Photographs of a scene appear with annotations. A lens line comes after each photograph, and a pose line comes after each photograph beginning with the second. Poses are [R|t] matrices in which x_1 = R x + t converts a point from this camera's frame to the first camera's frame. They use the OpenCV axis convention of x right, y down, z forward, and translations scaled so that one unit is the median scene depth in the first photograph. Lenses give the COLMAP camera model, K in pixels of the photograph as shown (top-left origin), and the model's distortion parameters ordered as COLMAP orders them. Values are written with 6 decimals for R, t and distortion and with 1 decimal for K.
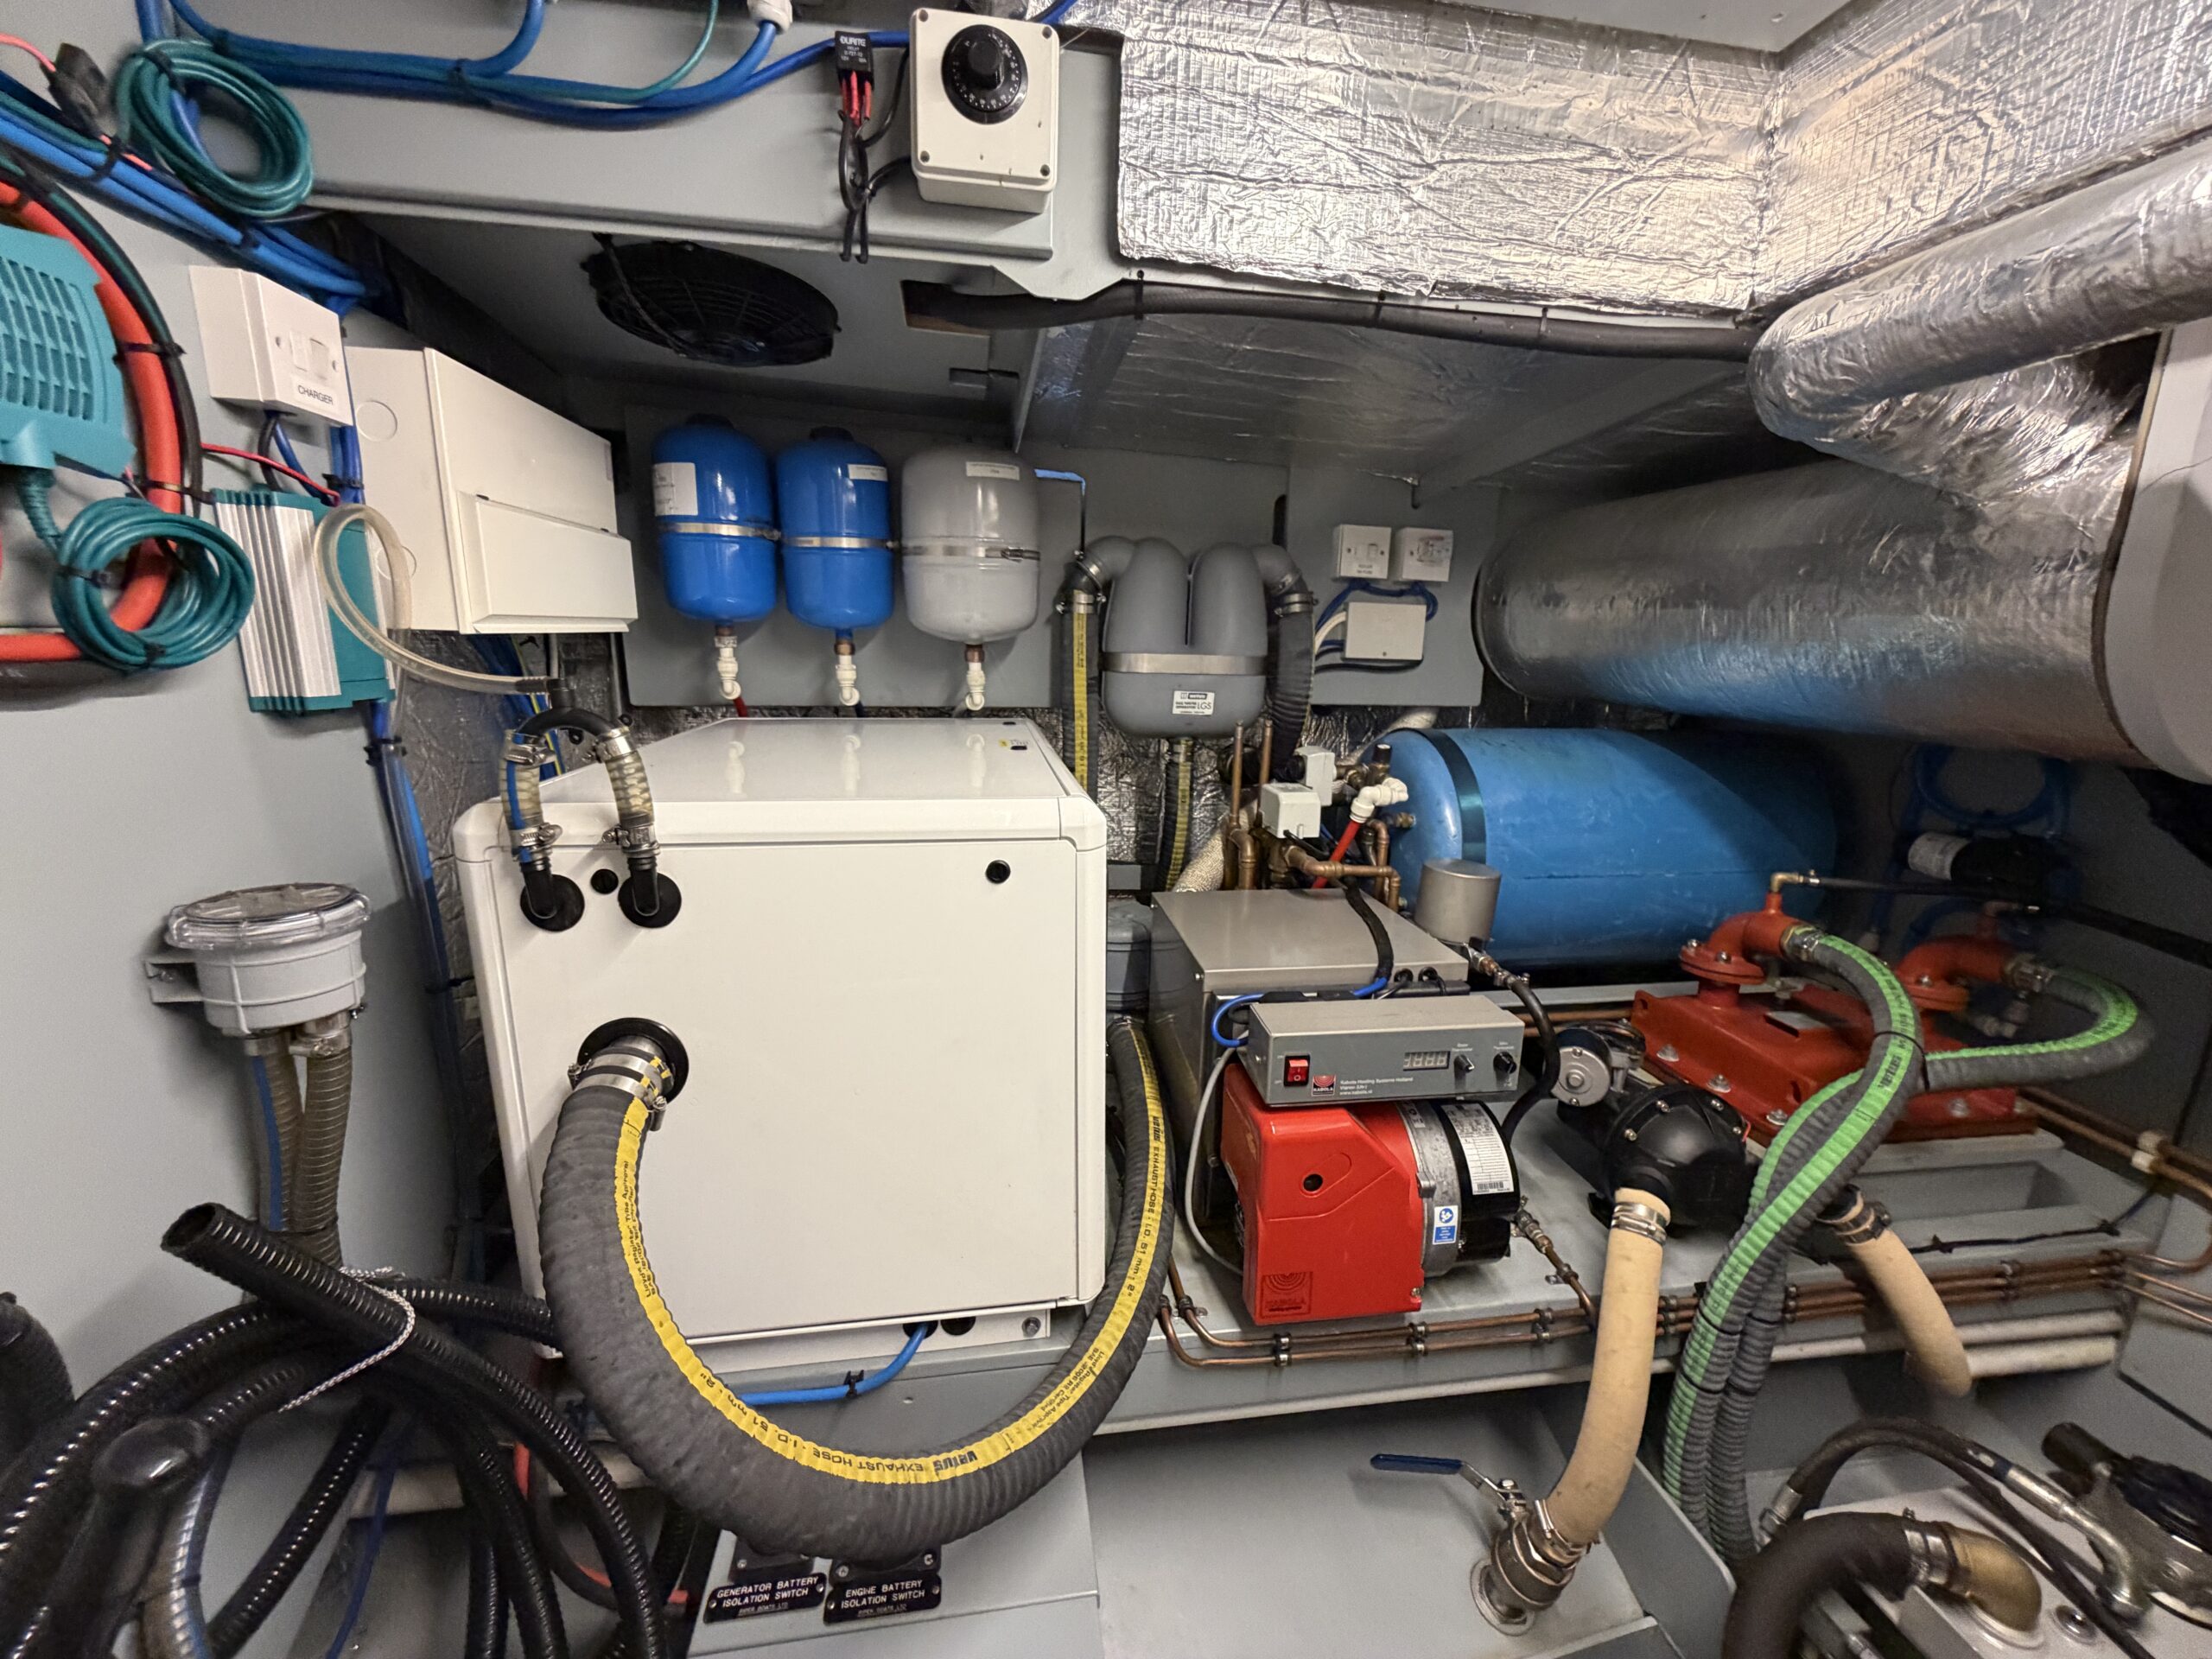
lens RADIAL K [[887.1, 0, 1106.0], [0, 887.1, 829.5], [0, 0, 1]] dist [0.000229, 0.000583]
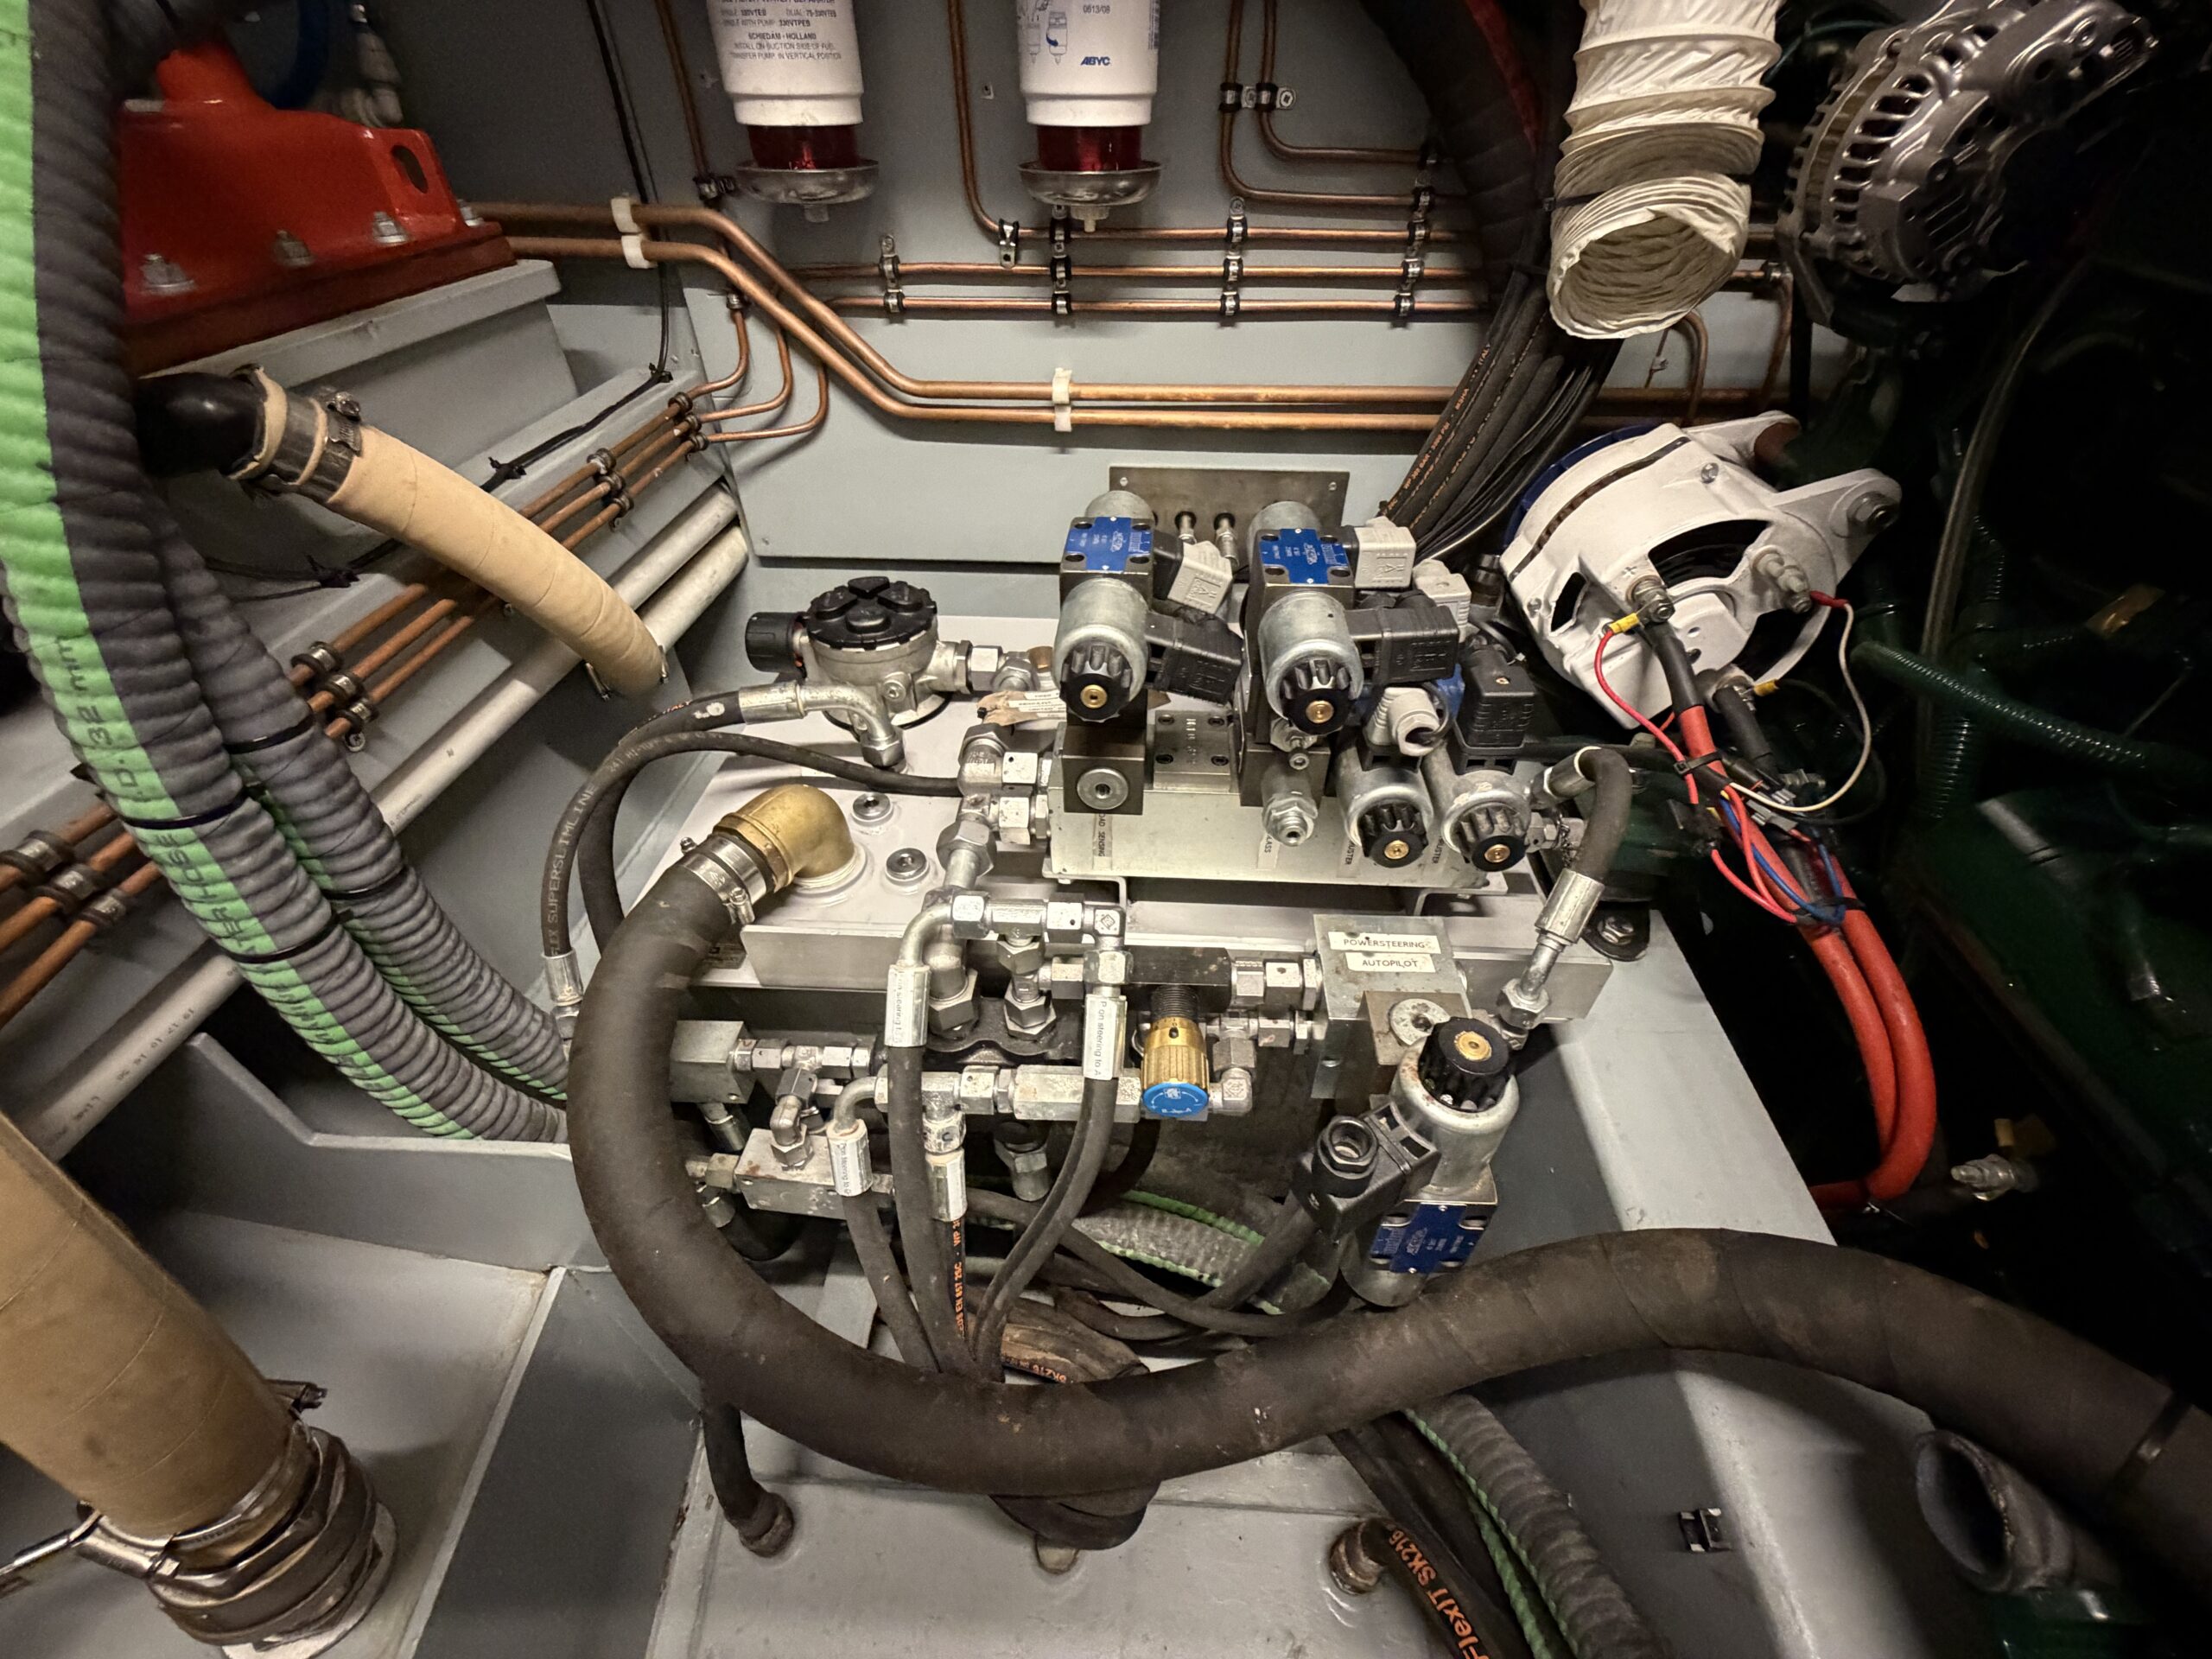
lens RADIAL K [[887.1, 0, 1106.0], [0, 887.1, 829.5], [0, 0, 1]] dist [0.000229, 0.000583]
pose [[0.216124, -0.660898, 0.718682, 0.492399], [0.226754, 0.749928, 0.621442, 0.412299], [-0.949670, 0.028655, 0.311939, 0.492760]]
